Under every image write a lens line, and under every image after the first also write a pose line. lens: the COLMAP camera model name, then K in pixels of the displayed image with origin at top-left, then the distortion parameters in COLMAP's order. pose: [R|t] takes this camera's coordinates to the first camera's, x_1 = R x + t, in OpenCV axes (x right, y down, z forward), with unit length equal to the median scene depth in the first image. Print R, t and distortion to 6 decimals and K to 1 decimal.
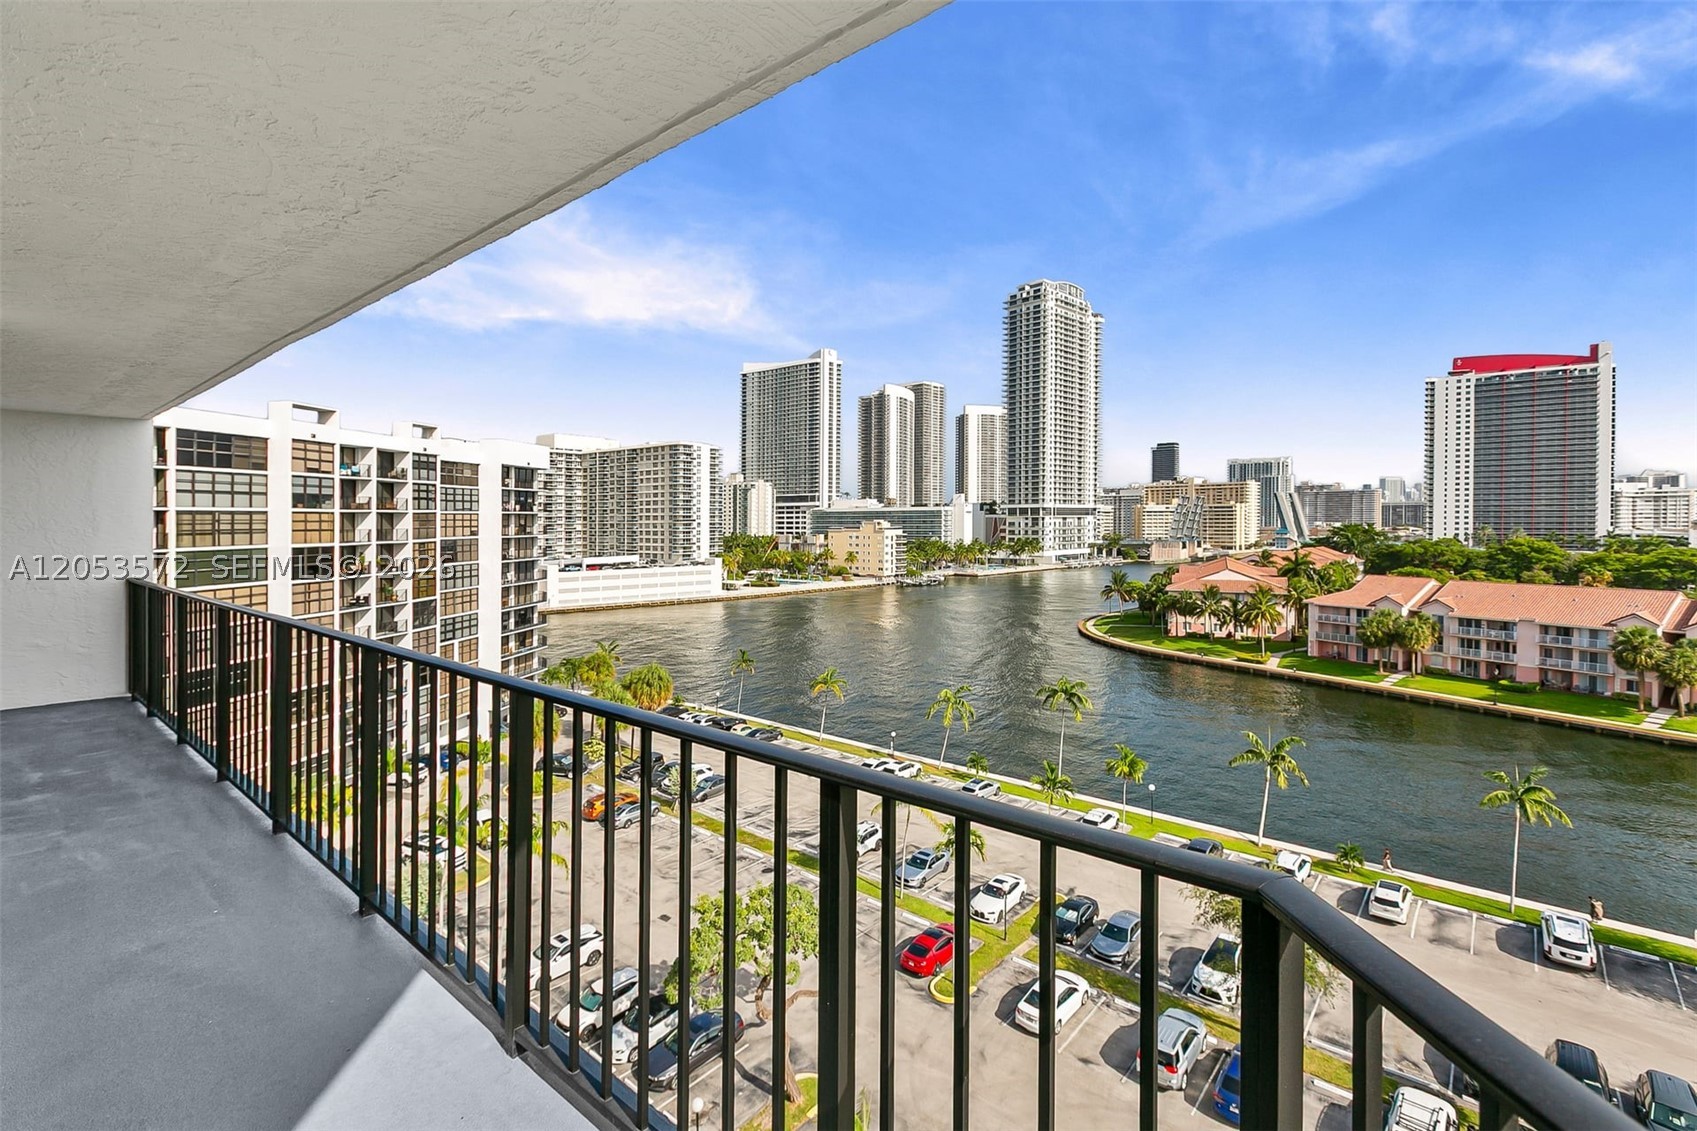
lens RADIAL K [[770.5, 0, 840.9], [0, 770.5, 518.6], [0, 0, 1]] dist [-0.000389, -0.000629]
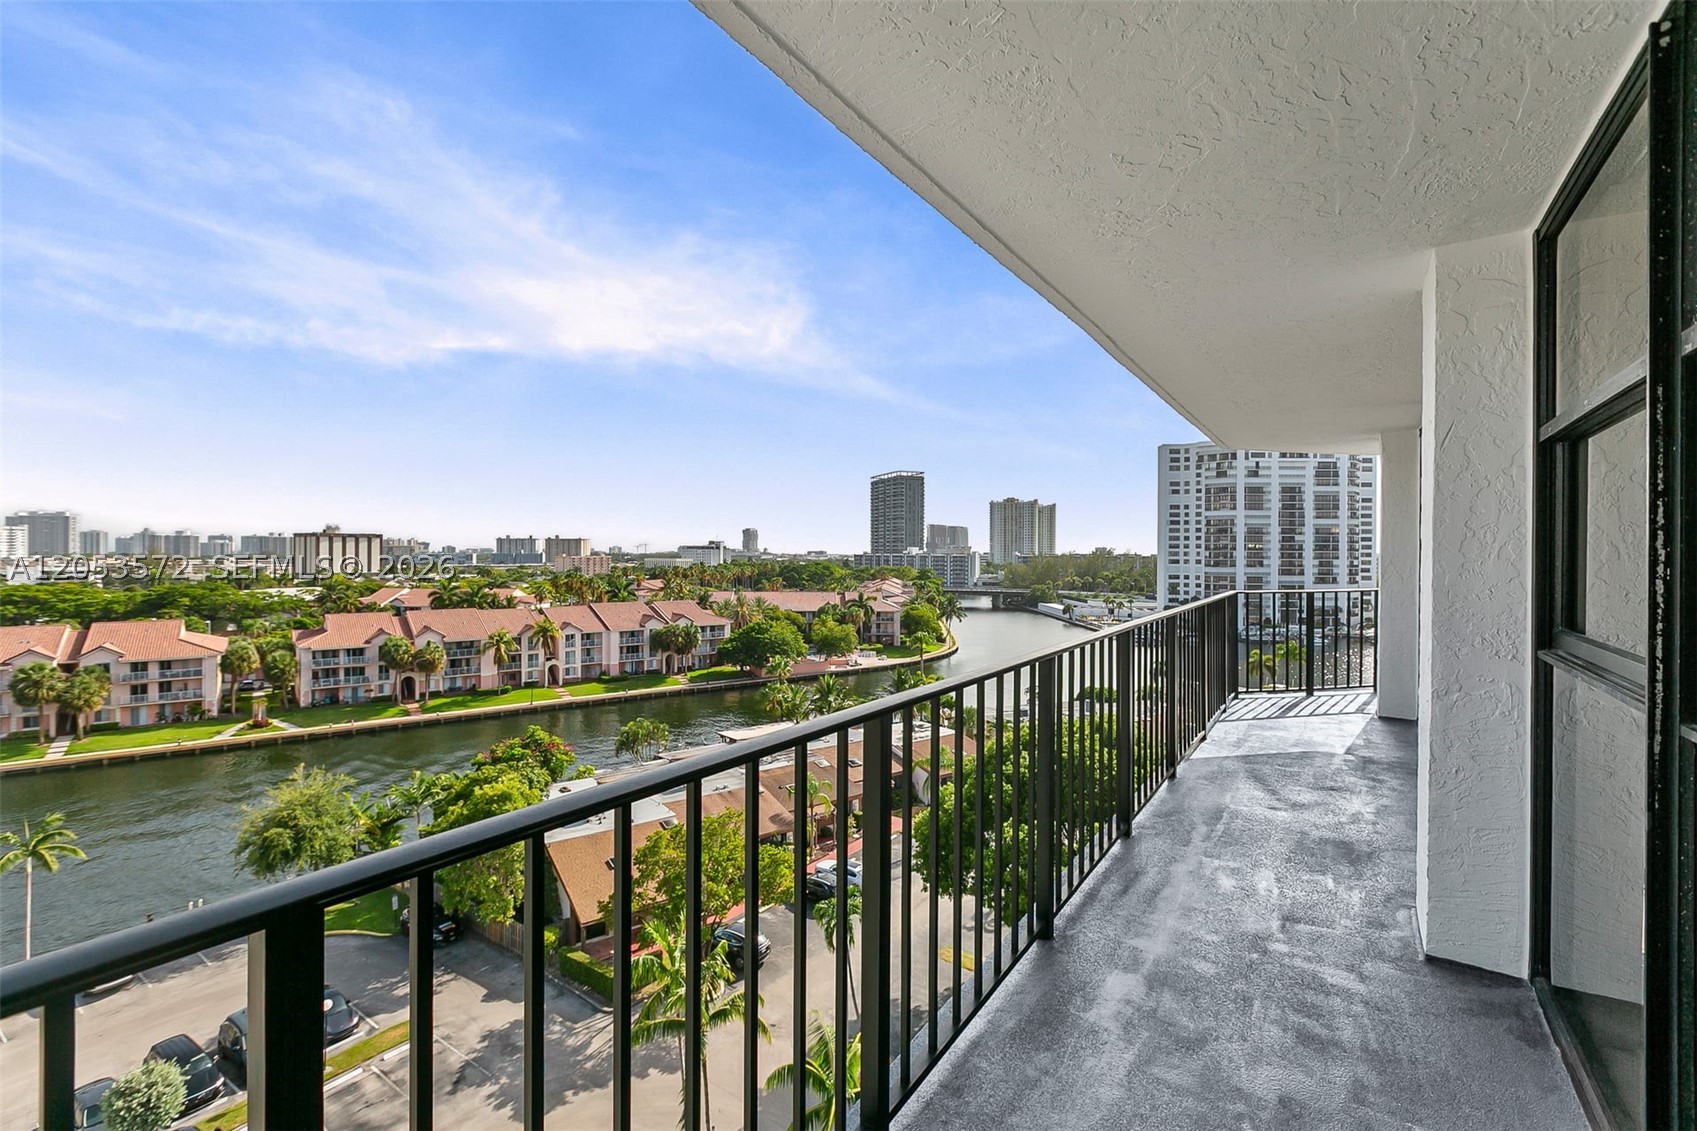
lens RADIAL K [[754.5, 0, 847.9], [0, 754.5, 557.3], [0, 0, 1]] dist [-0.001272, -0.000926]
pose [[-0.125226, 0.001870, 0.992126, -0.079391], [-0.003271, 0.999992, -0.002298, 0.001861], [-0.992123, -0.003533, -0.125219, 0.068401]]
